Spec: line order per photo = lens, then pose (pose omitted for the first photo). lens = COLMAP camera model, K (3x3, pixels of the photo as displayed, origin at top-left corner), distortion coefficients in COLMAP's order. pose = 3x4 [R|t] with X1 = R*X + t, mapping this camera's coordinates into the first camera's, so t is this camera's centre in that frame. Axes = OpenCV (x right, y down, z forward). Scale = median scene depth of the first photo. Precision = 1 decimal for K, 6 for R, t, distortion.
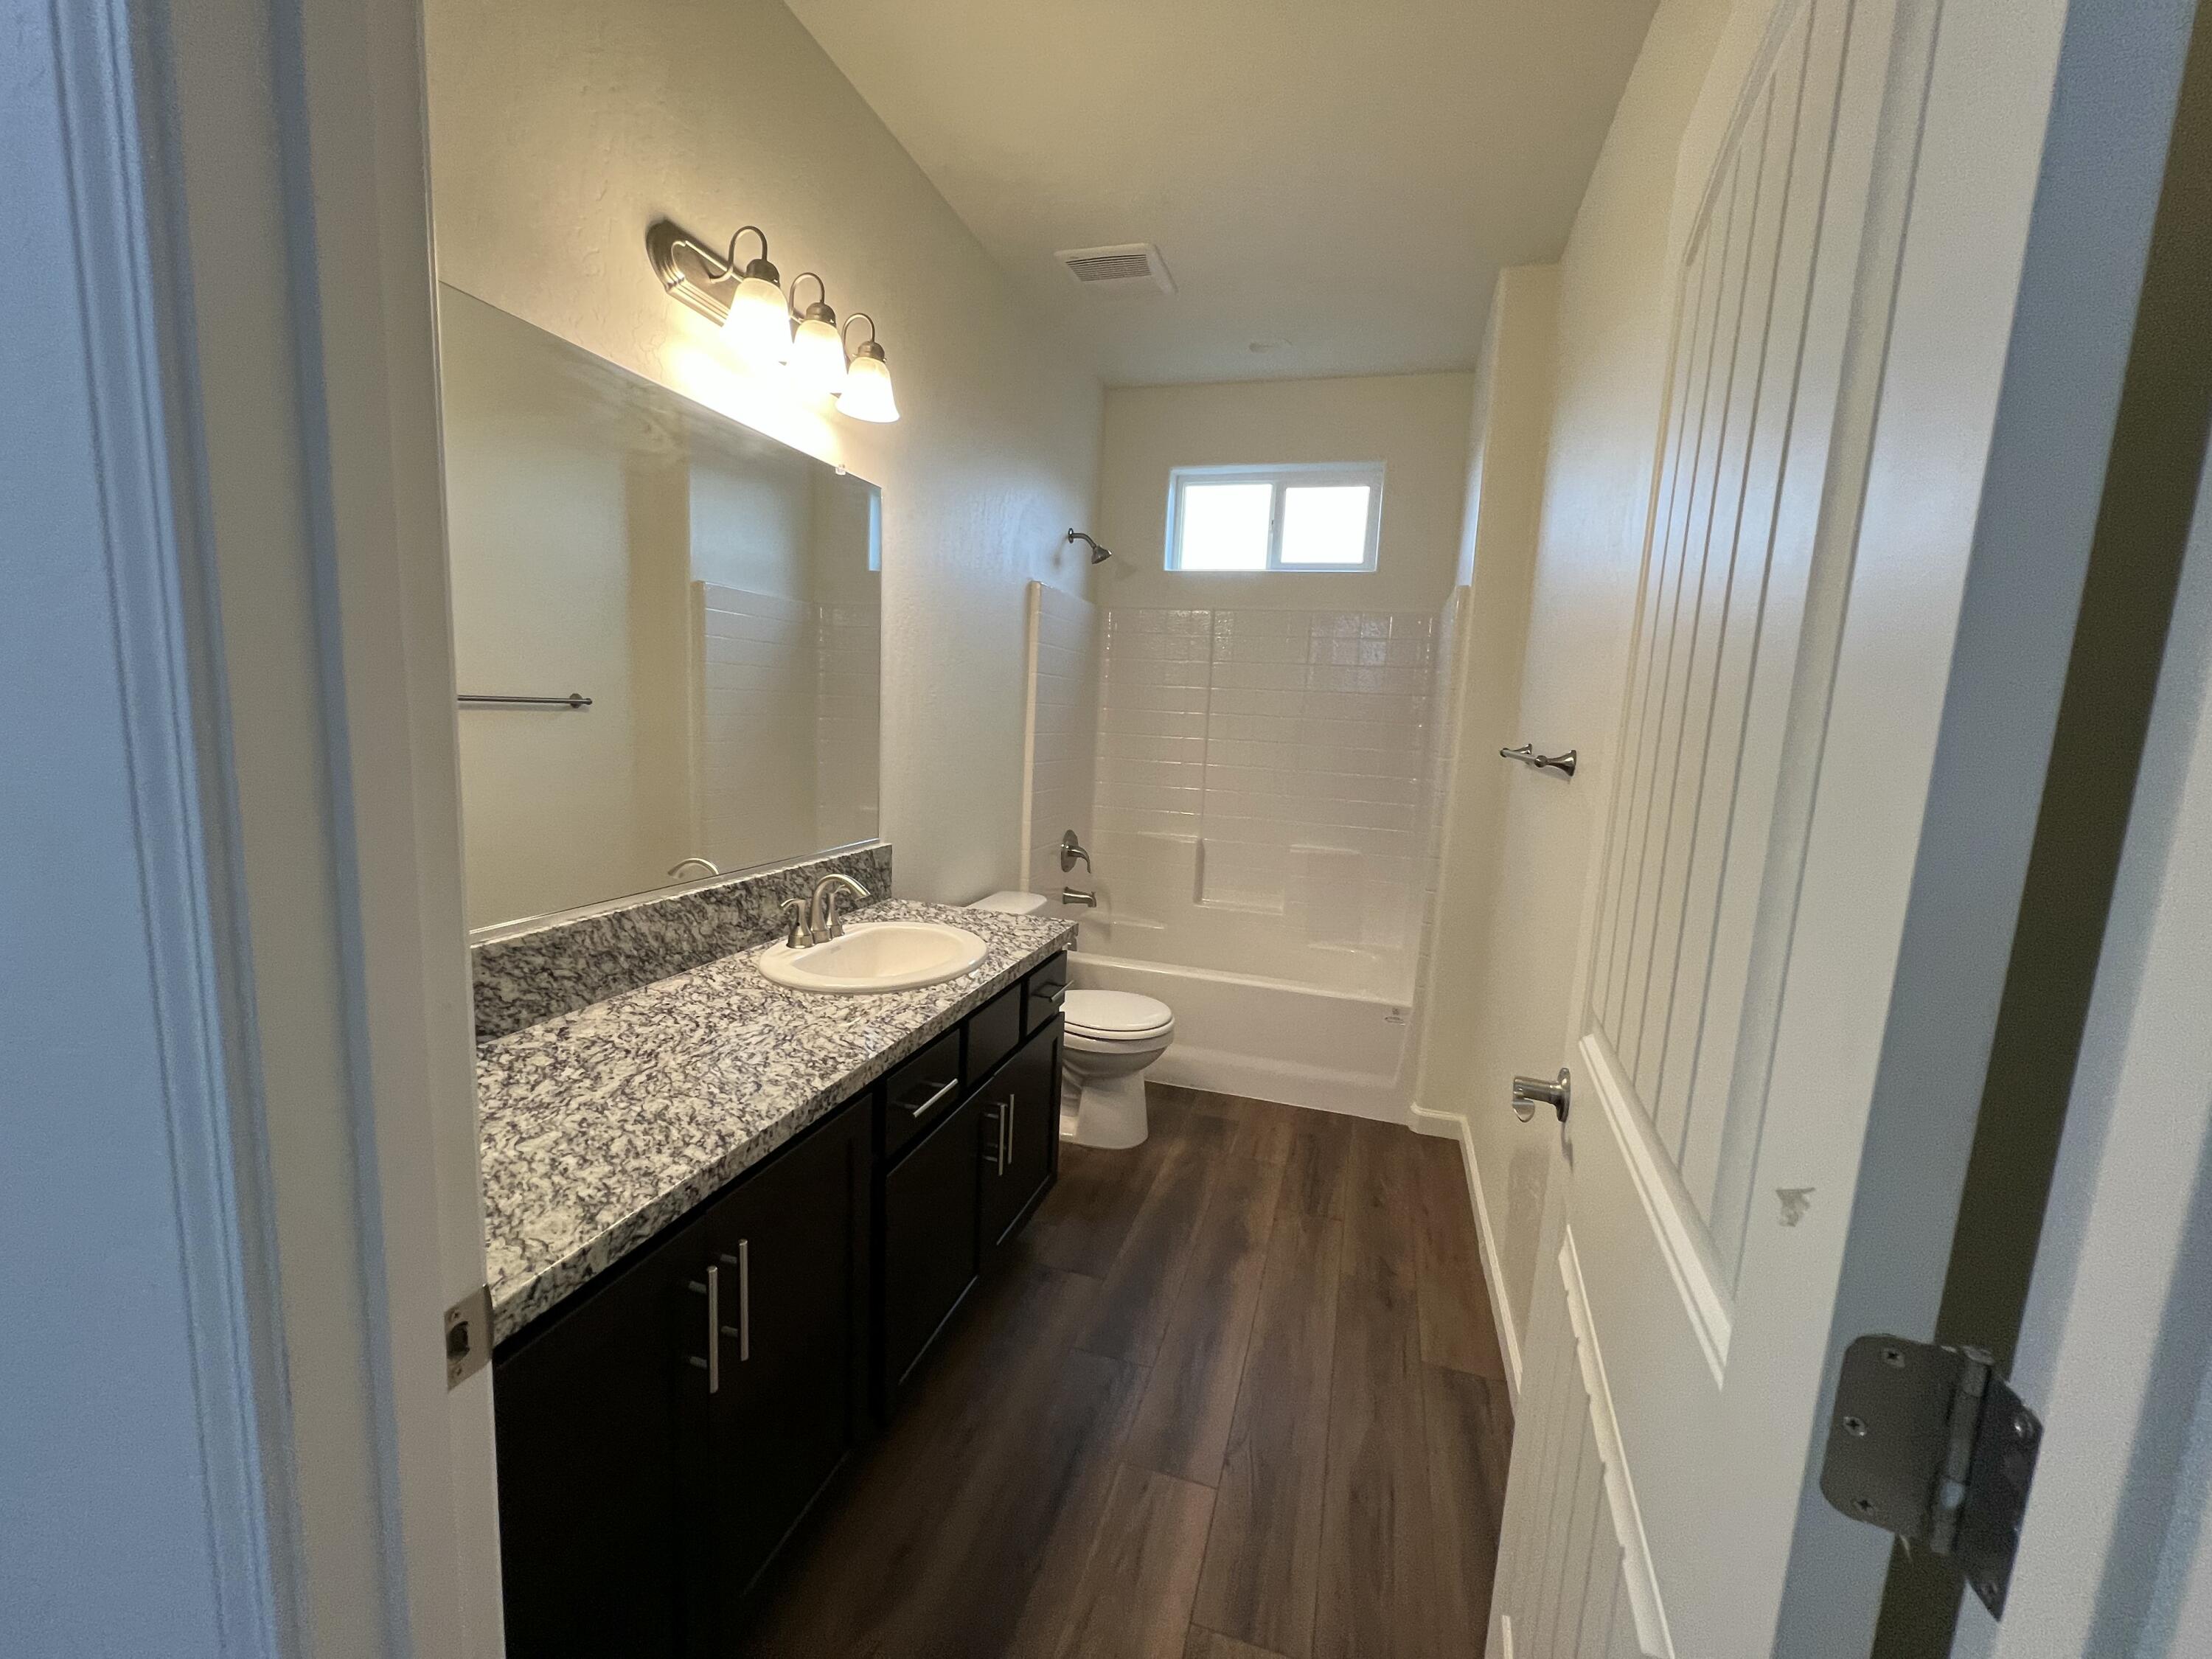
lens RADIAL K [[882.7, 0, 1108.0], [0, 882.7, 831.0], [0, 0, 1]] dist [-0.003181, -0.000419]
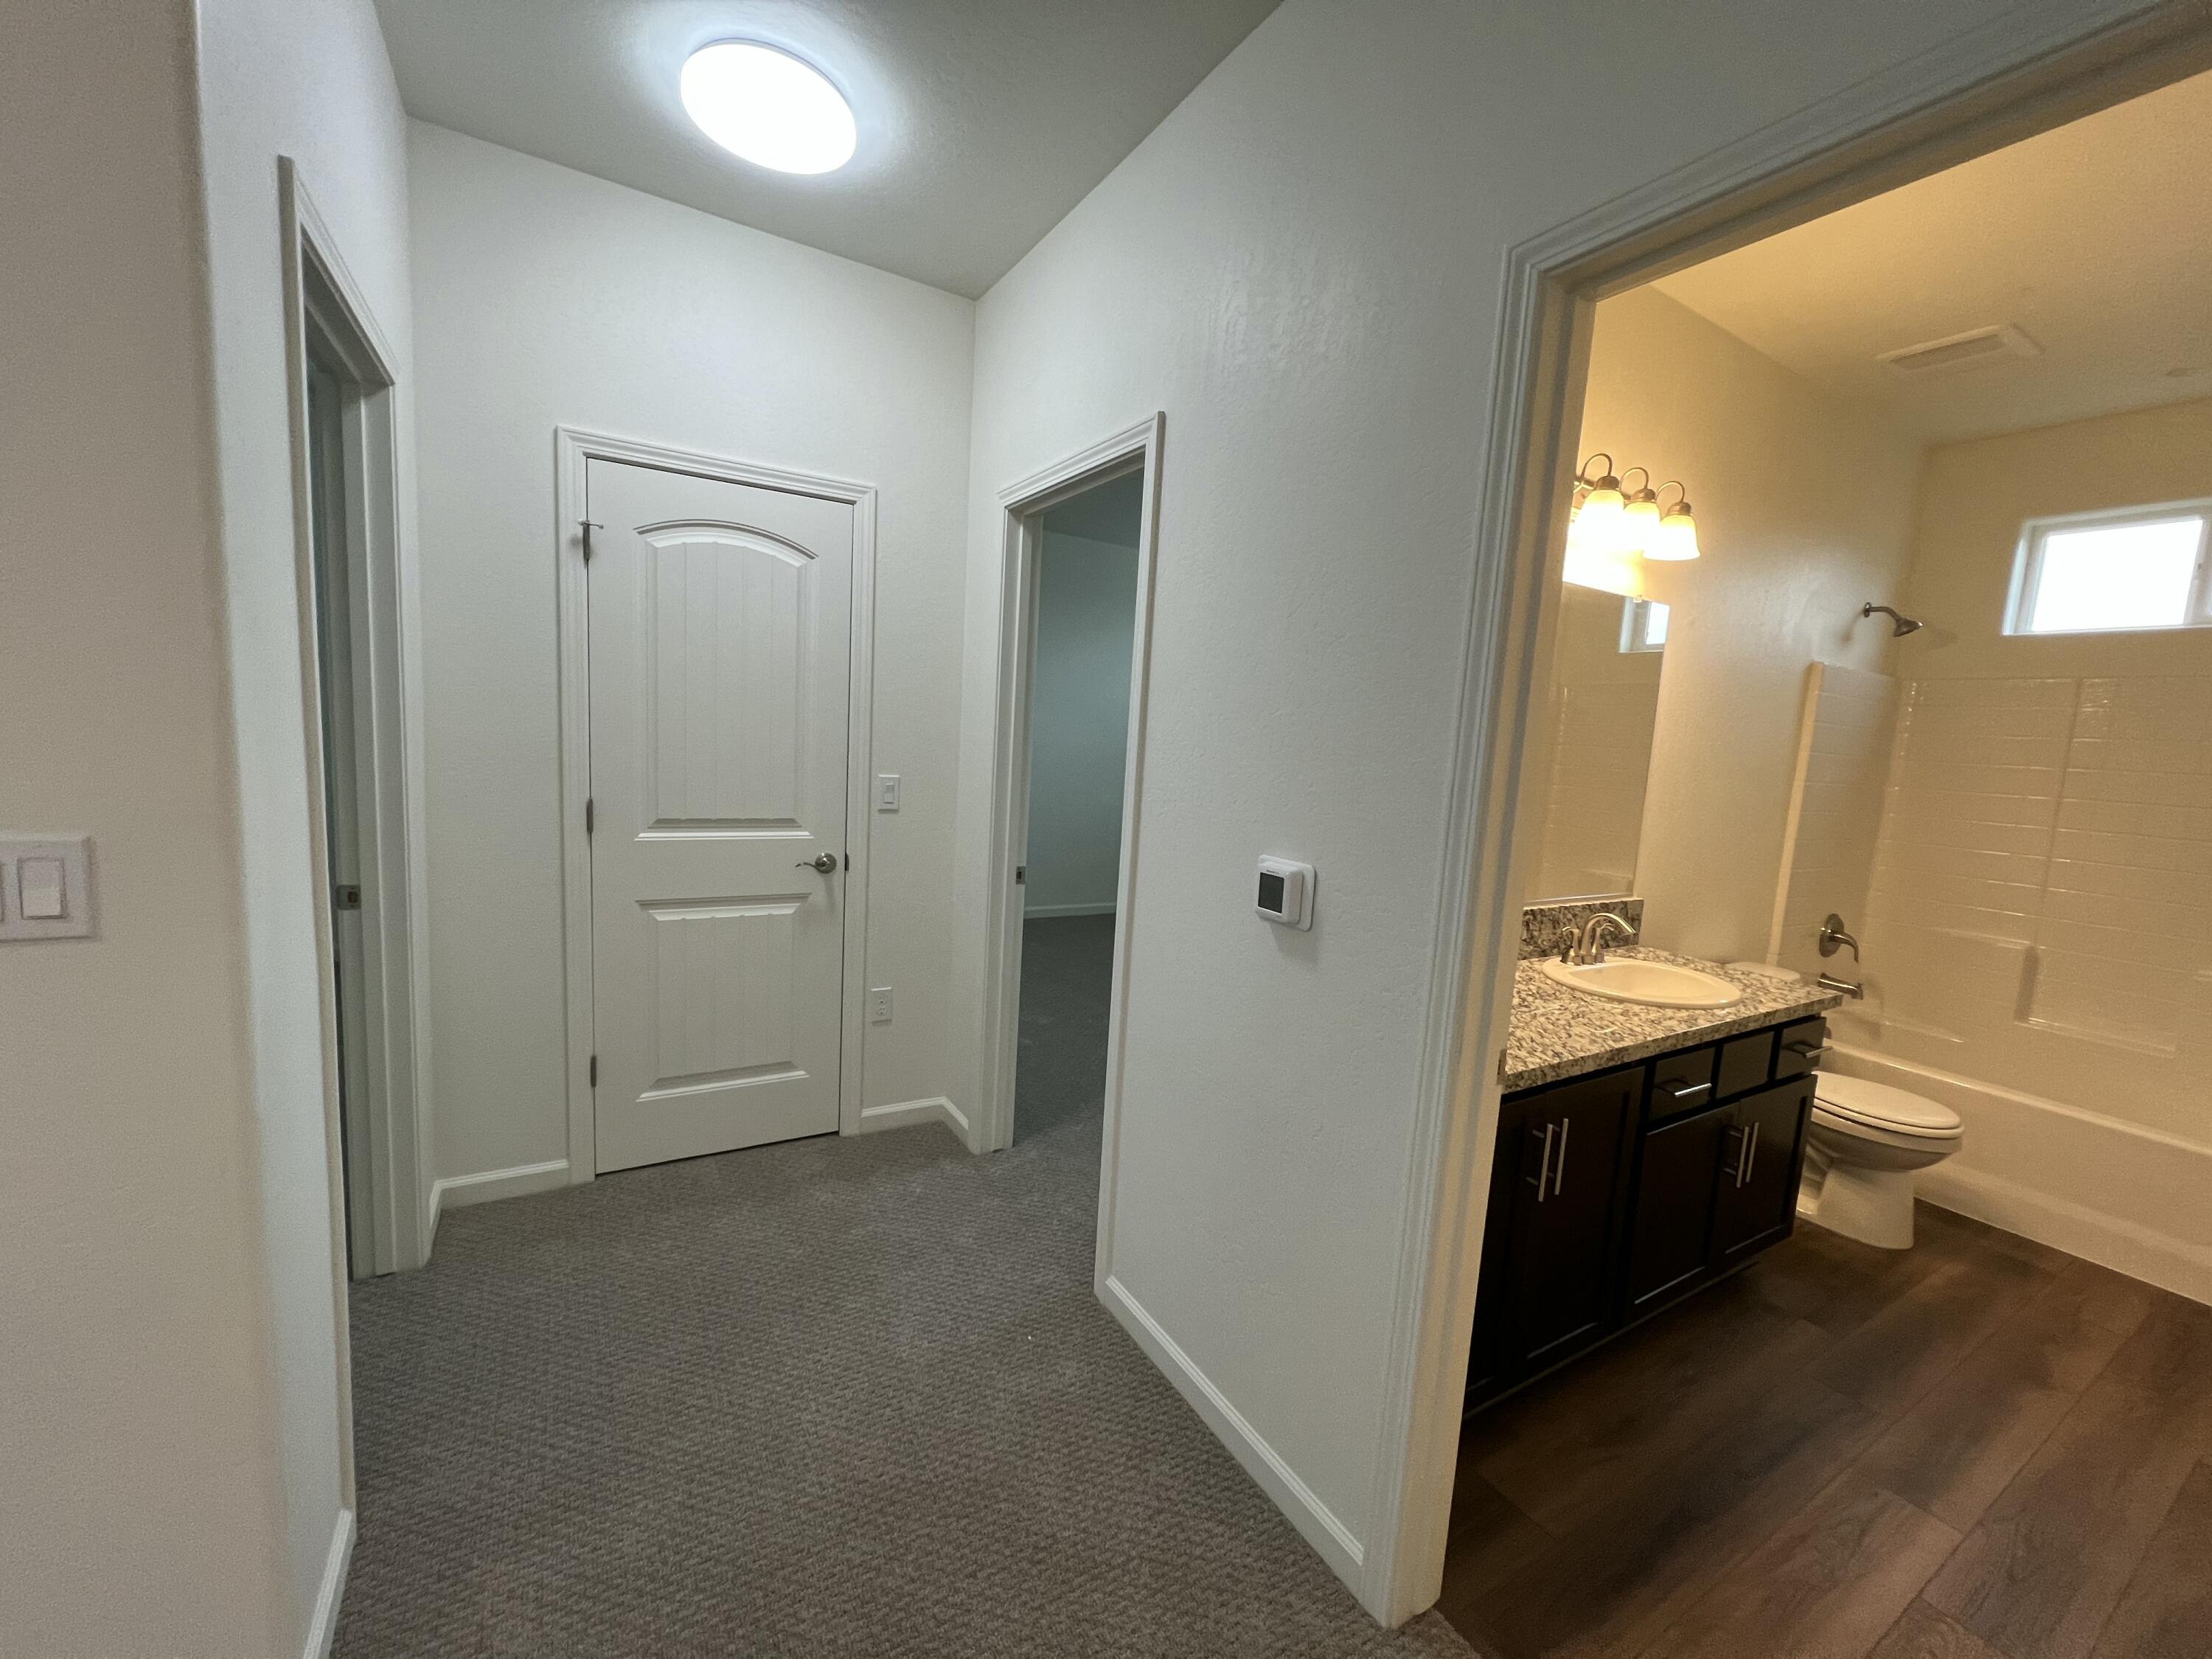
lens RADIAL K [[878.9, 0, 1103.9], [0, 878.9, 837.1], [0, 0, 1]] dist [-0.004659, 0.000831]
pose [[0.740345, 0.074373, -0.668100, -0.001959], [-0.113606, 0.993408, -0.015305, 0.034152], [0.662558, 0.087231, 0.743914, -0.375938]]
